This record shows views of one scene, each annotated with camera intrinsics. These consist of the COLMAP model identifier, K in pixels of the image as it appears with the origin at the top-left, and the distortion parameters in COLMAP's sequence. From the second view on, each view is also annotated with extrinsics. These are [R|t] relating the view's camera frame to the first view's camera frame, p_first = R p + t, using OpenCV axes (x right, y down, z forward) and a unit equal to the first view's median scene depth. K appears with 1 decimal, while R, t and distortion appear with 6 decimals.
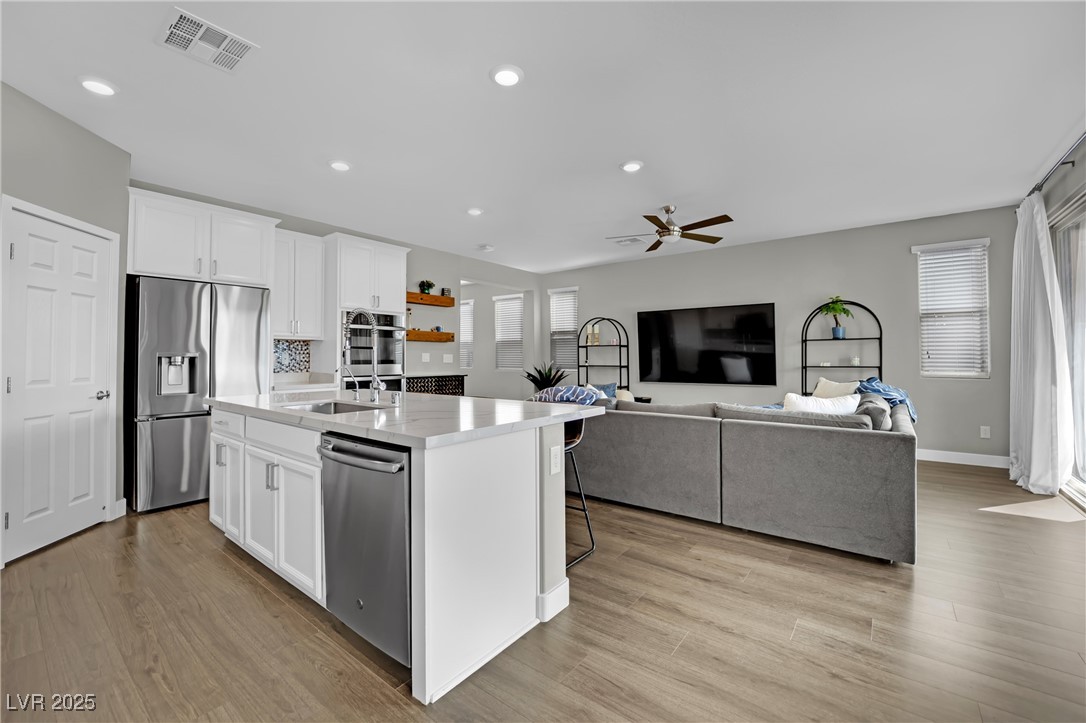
lens RADIAL K [[436.6, 0, 546.9], [0, 436.6, 347.8], [0, 0, 1]] dist [-0.000656, 0.000026]
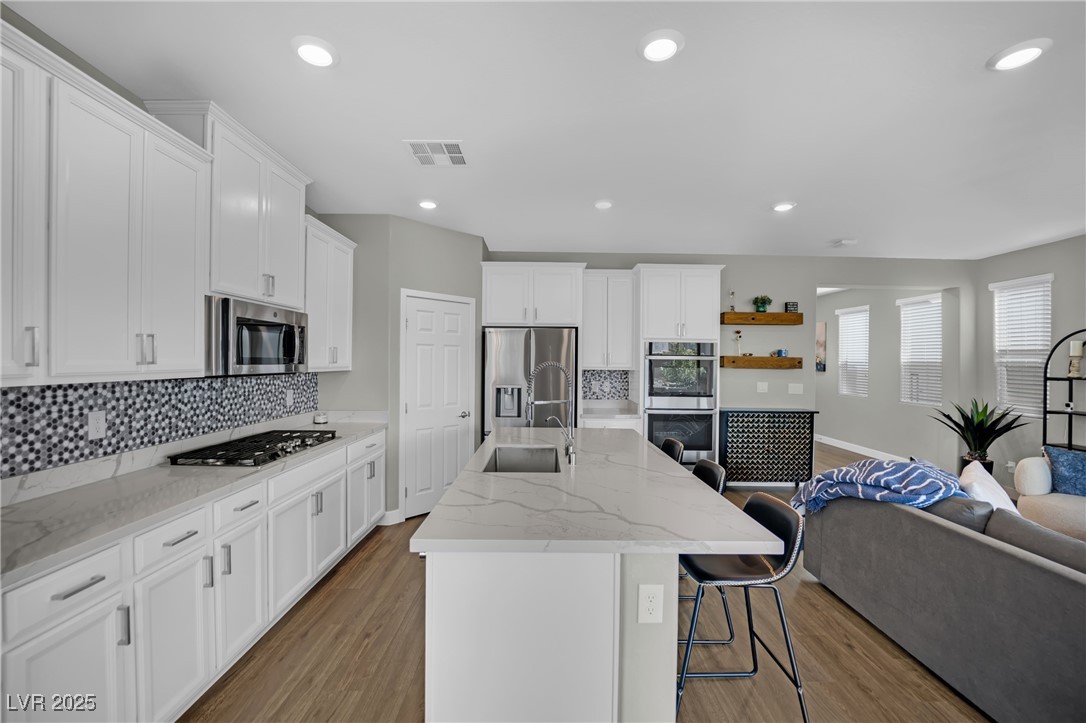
lens RADIAL K [[454.4, 0, 570.6], [0, 454.4, 361.3], [0, 0, 1]] dist [-0.011791, 0.000036]
pose [[0.628525, 0.015197, -0.777641, 0.170885], [0.000932, 0.999794, 0.020292, -0.046840], [0.777789, -0.013478, 0.628381, 0.169739]]
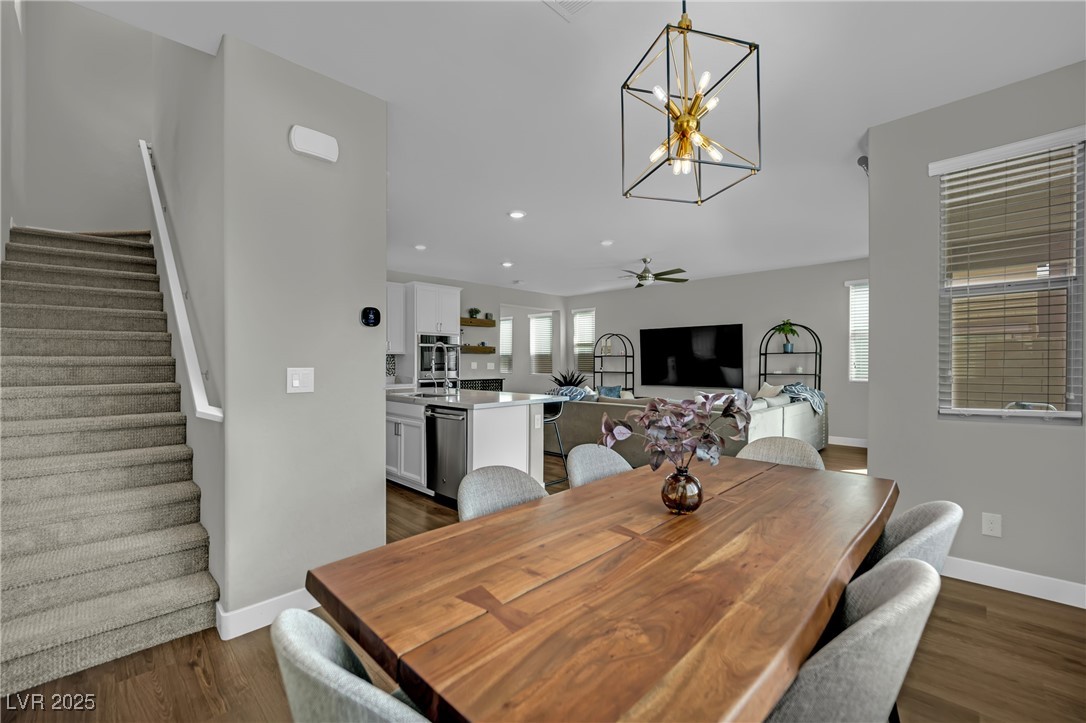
lens RADIAL K [[454.4, 0, 570.6], [0, 454.4, 361.3], [0, 0, 1]] dist [-0.011791, 0.000036]
pose [[0.998064, 0.003932, -0.062065, 0.106165], [-0.002449, 0.999710, 0.023952, -0.024903], [0.062141, -0.023754, 0.997785, -0.376525]]
